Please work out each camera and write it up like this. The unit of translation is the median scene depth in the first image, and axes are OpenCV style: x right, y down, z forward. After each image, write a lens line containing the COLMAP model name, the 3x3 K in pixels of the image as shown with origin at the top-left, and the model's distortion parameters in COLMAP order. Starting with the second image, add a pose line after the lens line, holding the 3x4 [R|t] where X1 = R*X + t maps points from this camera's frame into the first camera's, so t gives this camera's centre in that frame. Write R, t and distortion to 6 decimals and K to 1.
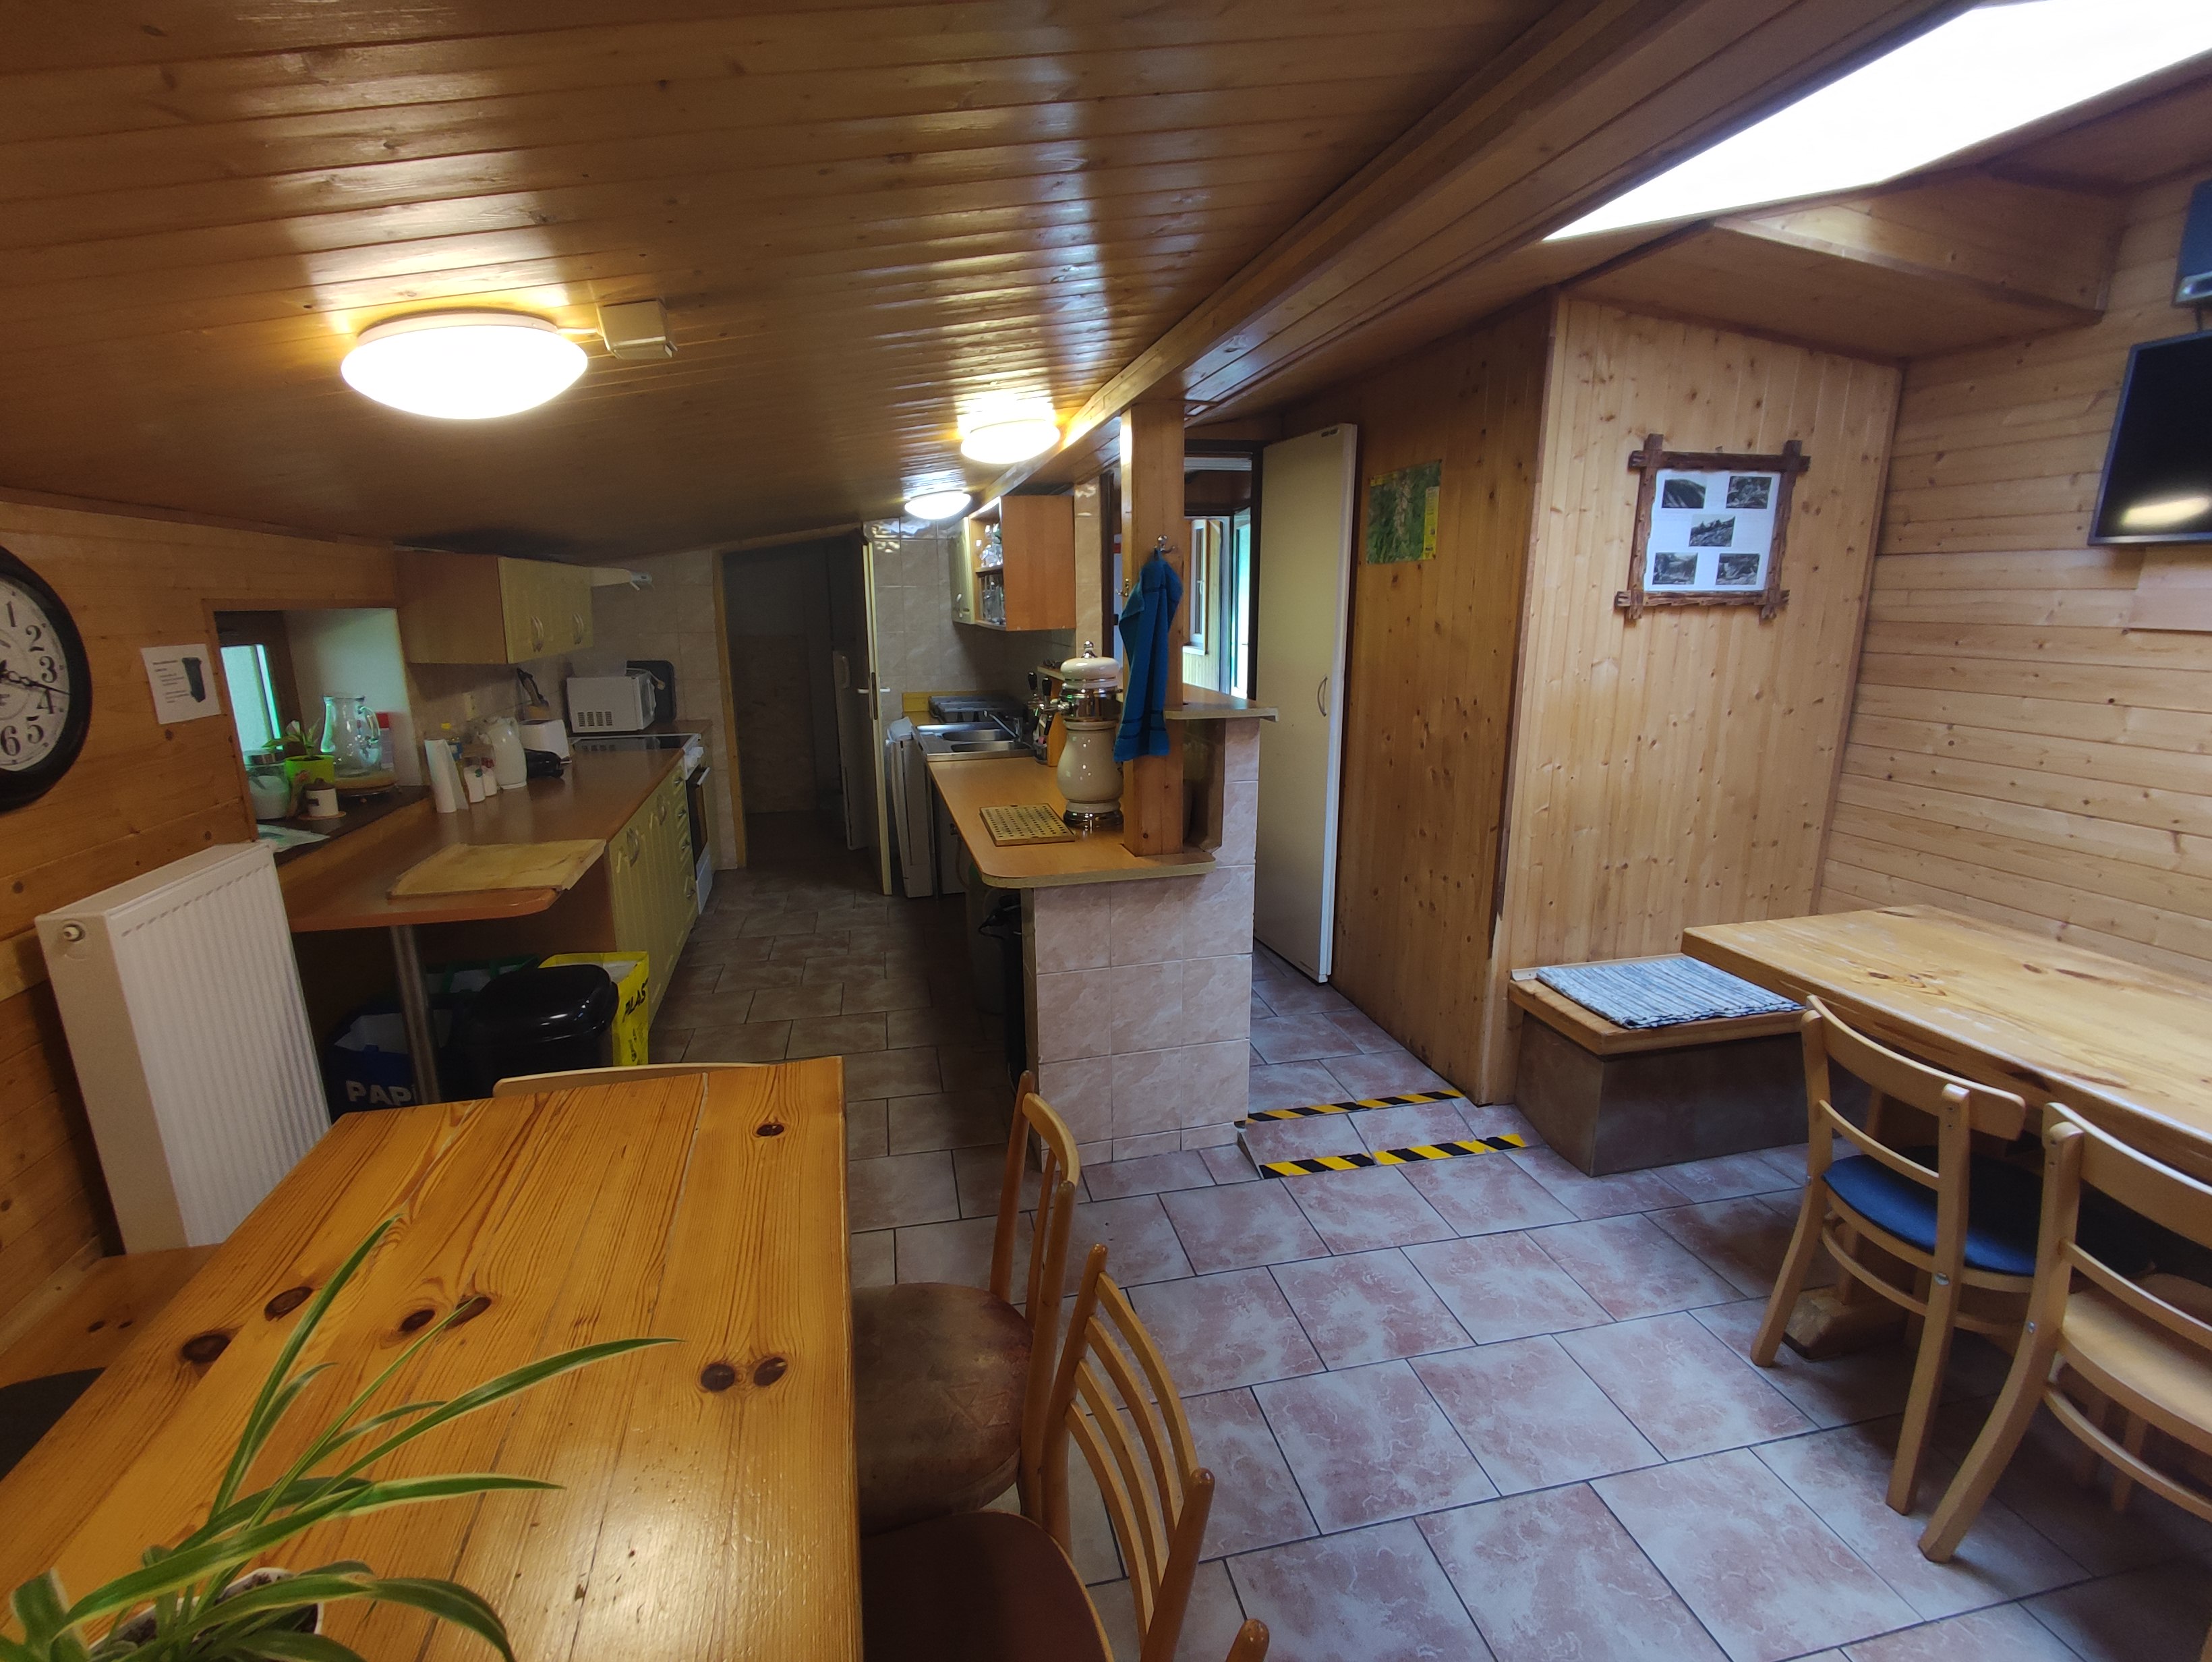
lens RADIAL K [[1011.6, 0, 1114.4], [0, 1011.6, 835.8], [0, 0, 1]] dist [-0.002771, -0.001065]
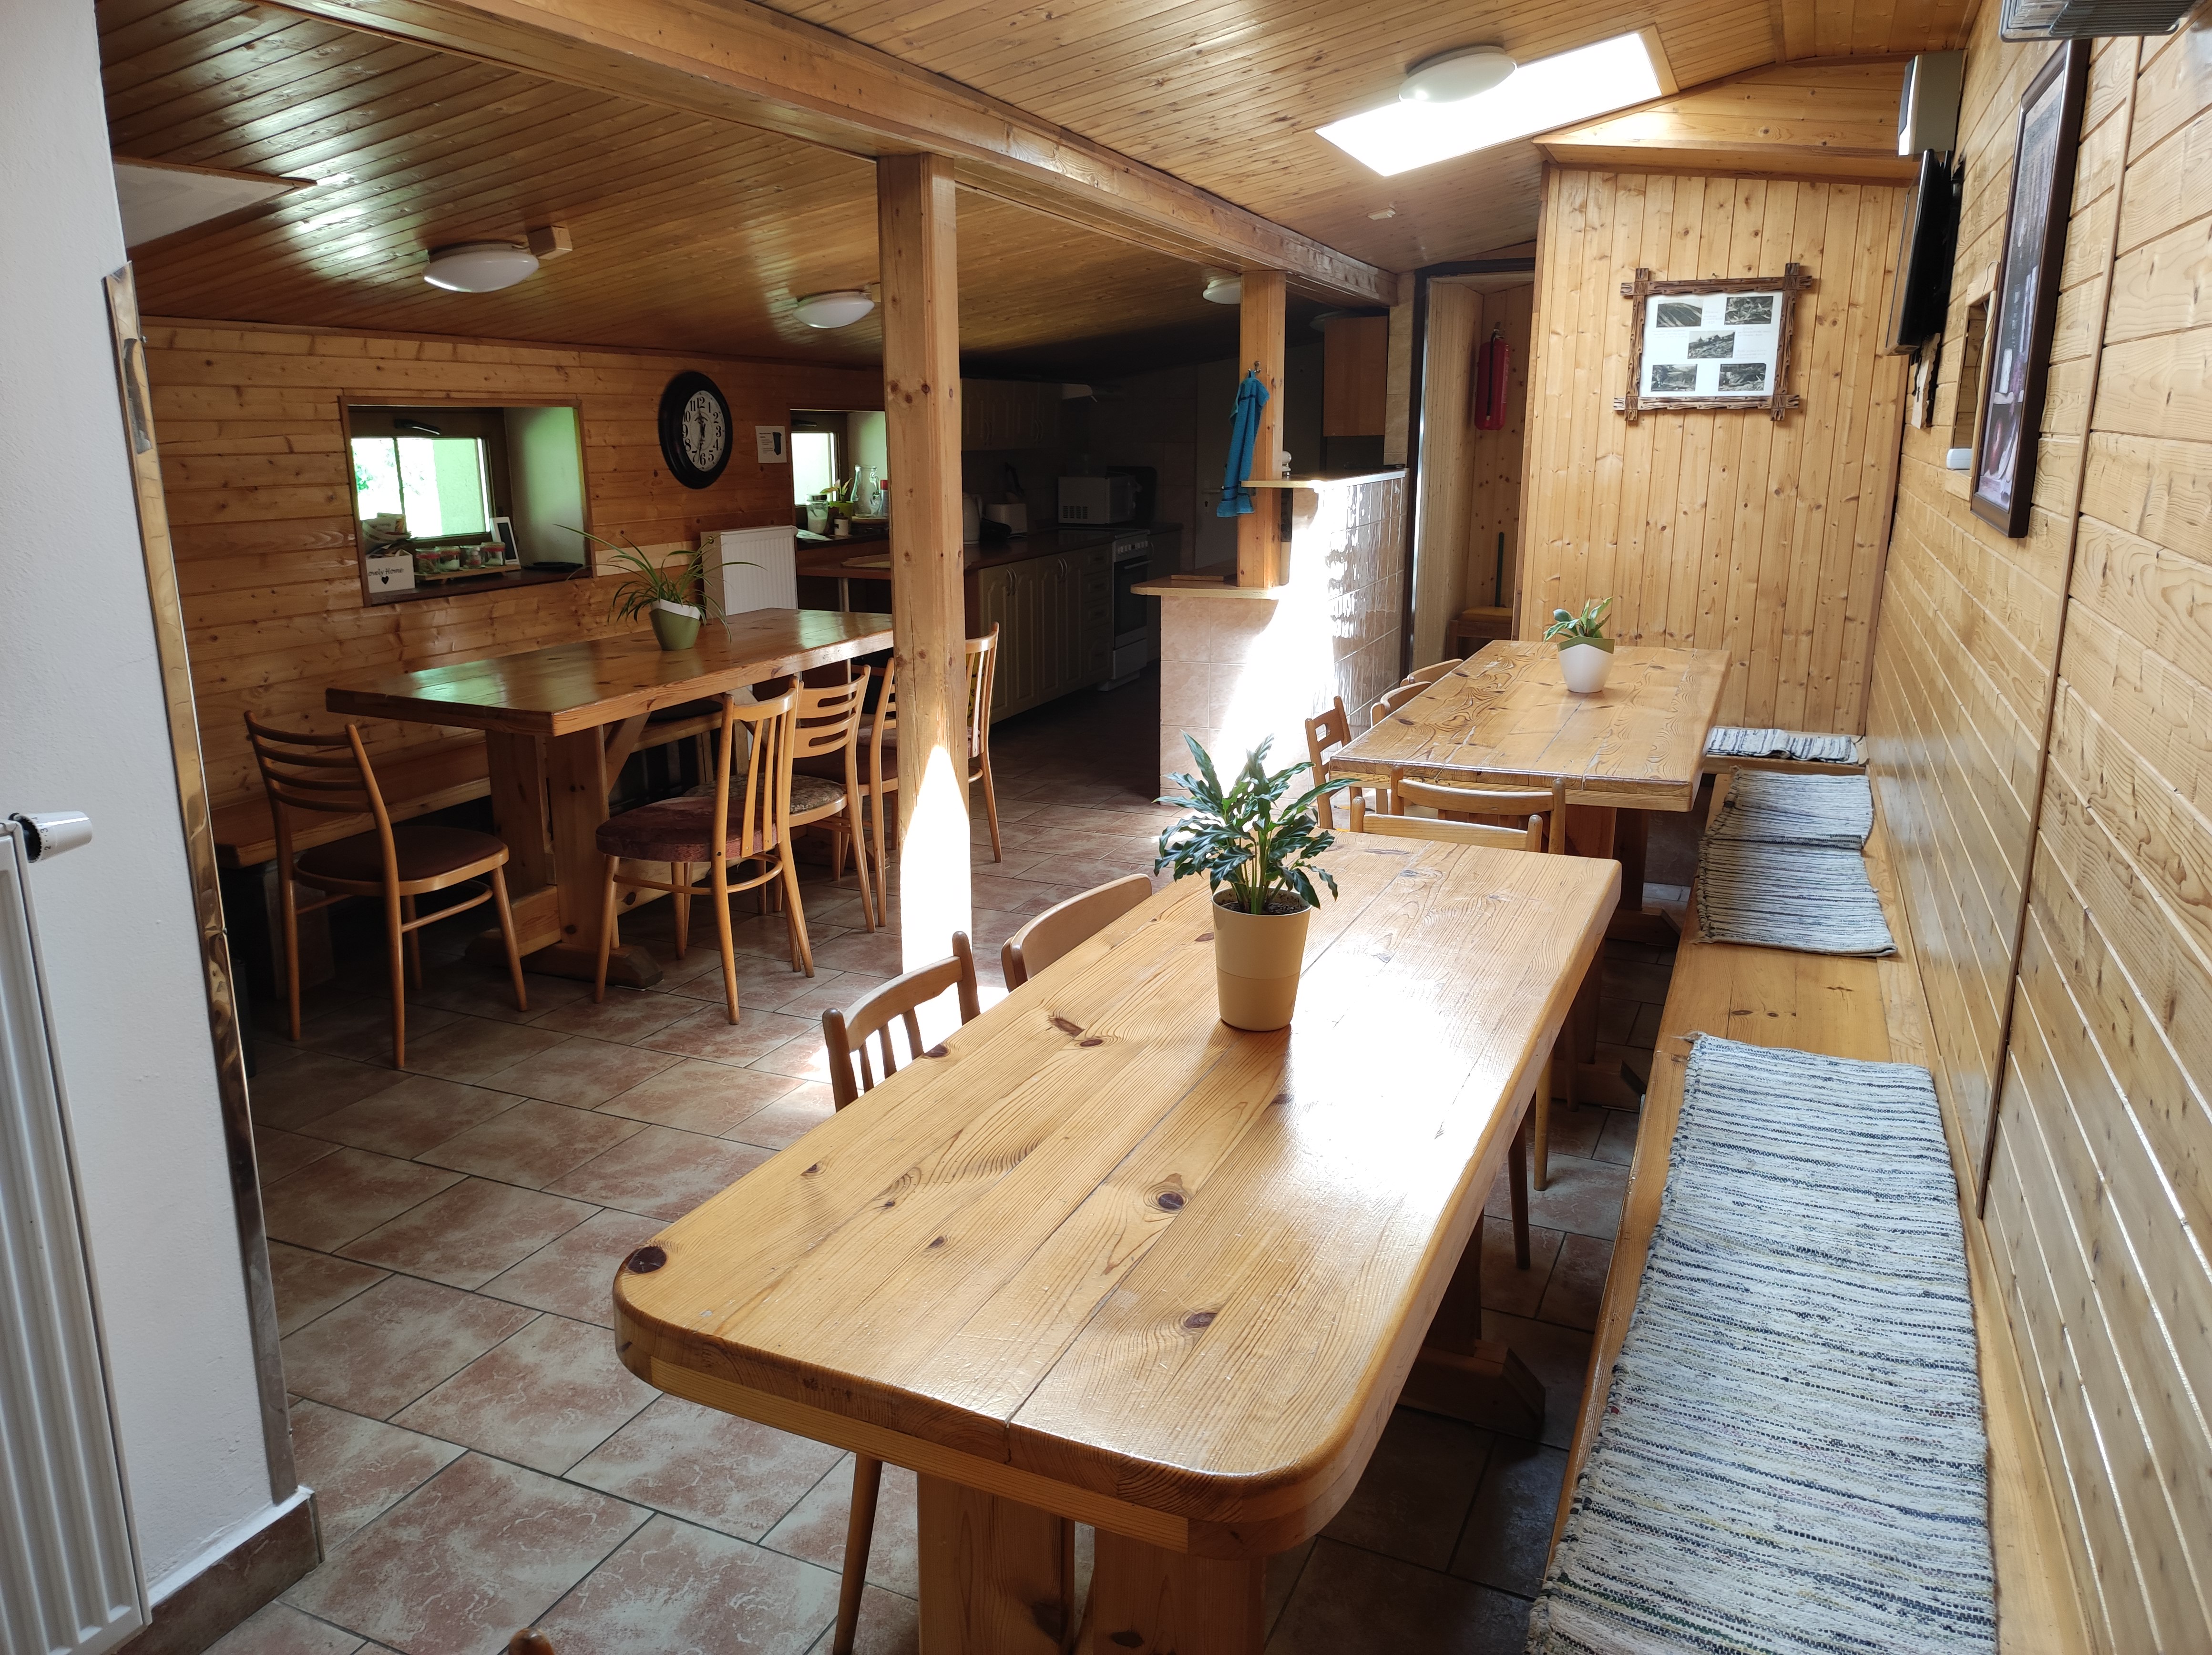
lens RADIAL K [[1602.7, 0, 1096.7], [0, 1602.7, 825.8], [0, 0, 1]] dist [0.023607, -0.003992]
pose [[0.800606, 0.151172, -0.579808, 1.186109], [-0.142785, 0.987908, 0.060415, 0.237150], [0.581930, 0.034419, 0.812510, -0.909193]]
